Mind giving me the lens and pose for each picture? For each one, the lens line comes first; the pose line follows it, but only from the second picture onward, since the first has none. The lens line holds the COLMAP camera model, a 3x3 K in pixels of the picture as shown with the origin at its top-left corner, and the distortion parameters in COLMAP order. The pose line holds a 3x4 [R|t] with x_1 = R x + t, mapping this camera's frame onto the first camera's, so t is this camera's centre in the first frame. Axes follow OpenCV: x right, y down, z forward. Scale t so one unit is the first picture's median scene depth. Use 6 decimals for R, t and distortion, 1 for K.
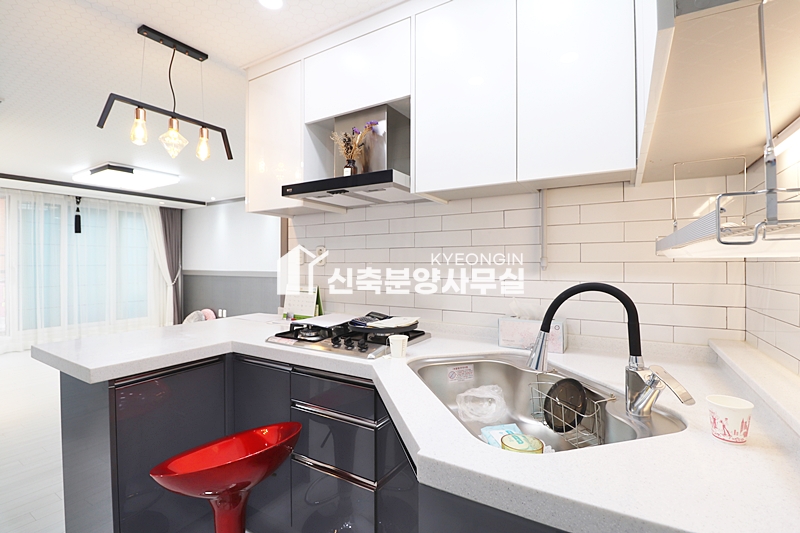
lens RADIAL K [[366.4, 0, 406.8], [0, 366.4, 263.0], [0, 0, 1]] dist [-0.000278, -0.014067]
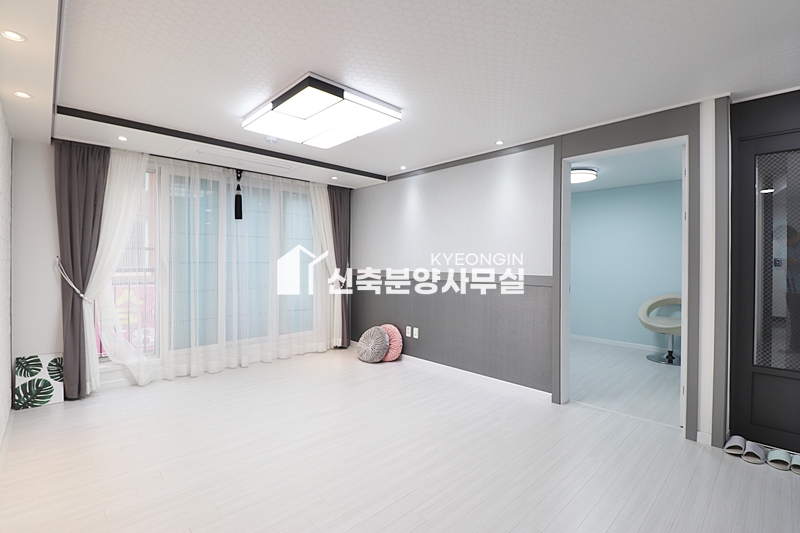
lens RADIAL K [[366.4, 0, 406.8], [0, 366.4, 263.0], [0, 0, 1]] dist [-0.000278, -0.014067]
pose [[0.963499, 0.006865, -0.267623, -0.366334], [-0.006143, 0.999975, 0.003535, 0.002760], [0.267641, -0.001762, 0.963517, 0.362557]]
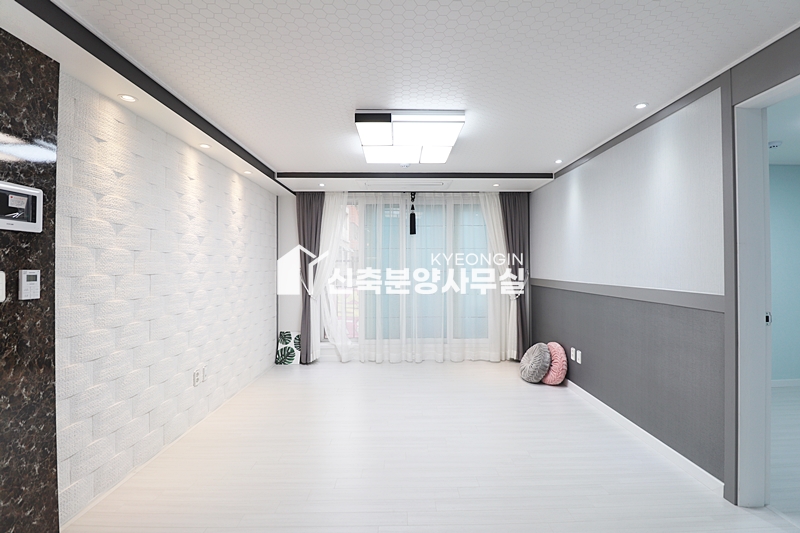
lens RADIAL K [[366.4, 0, 406.8], [0, 366.4, 263.0], [0, 0, 1]] dist [-0.000278, -0.014067]
pose [[0.525026, -0.009302, -0.851036, -0.165846], [0.001518, 0.999949, -0.009993, -0.004833], [0.851085, 0.003955, 0.525013, 0.520305]]
